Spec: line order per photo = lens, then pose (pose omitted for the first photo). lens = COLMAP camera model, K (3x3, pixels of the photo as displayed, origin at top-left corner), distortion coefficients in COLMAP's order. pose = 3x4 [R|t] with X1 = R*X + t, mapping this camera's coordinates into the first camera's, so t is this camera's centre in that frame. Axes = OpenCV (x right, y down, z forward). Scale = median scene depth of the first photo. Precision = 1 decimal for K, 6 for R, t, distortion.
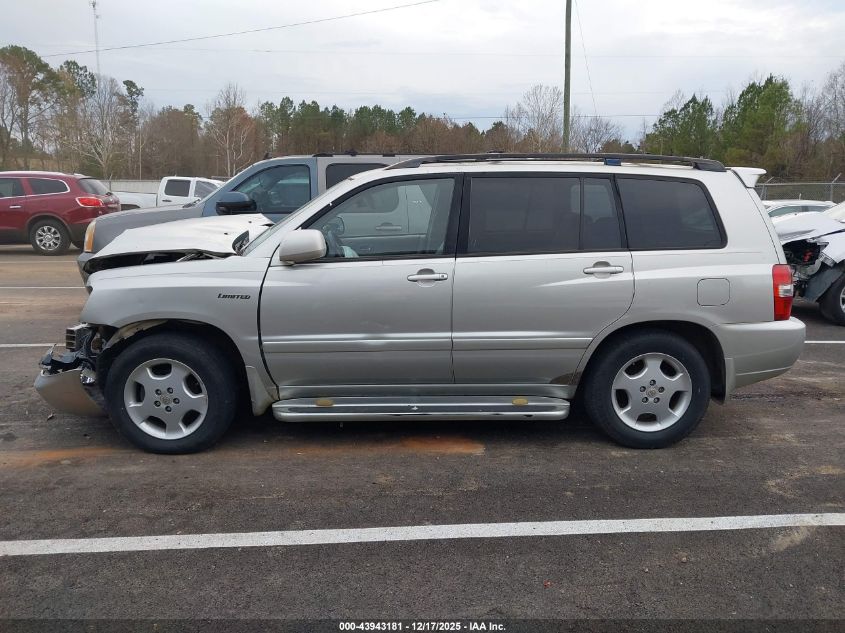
lens RADIAL K [[696.7, 0, 422.5], [0, 696.7, 316.5], [0, 0, 1]] dist [0.005793, -0.002439]
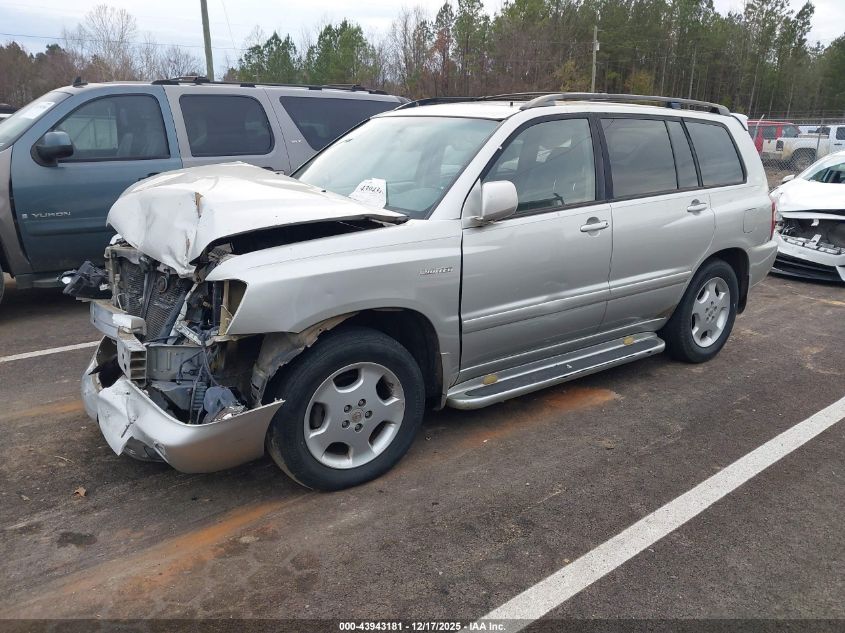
lens RADIAL K [[675.4, 0, 422.5], [0, 675.4, 316.5], [0, 0, 1]] dist [0.020490, -0.003317]
pose [[0.815596, -0.152482, 0.558168, -0.682824], [0.098521, 0.987162, 0.125717, -0.071268], [-0.570172, -0.047543, 0.820148, 0.351186]]
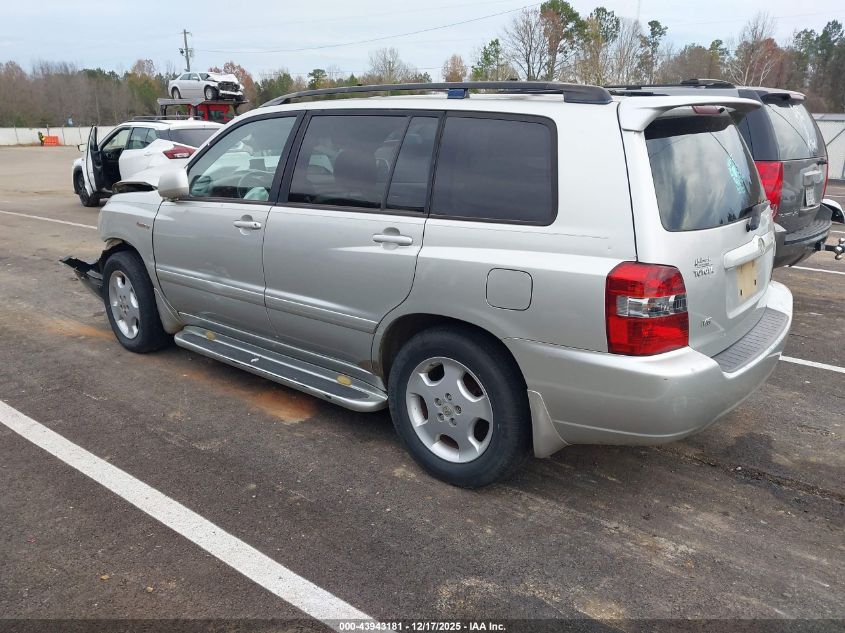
lens RADIAL K [[675.4, 0, 422.5], [0, 675.4, 316.5], [0, 0, 1]] dist [0.020490, -0.003317]
pose [[0.738121, 0.184193, -0.649038, 0.758540], [-0.127166, 0.982750, 0.134278, -0.083572], [0.662575, -0.016577, 0.748812, 0.441603]]
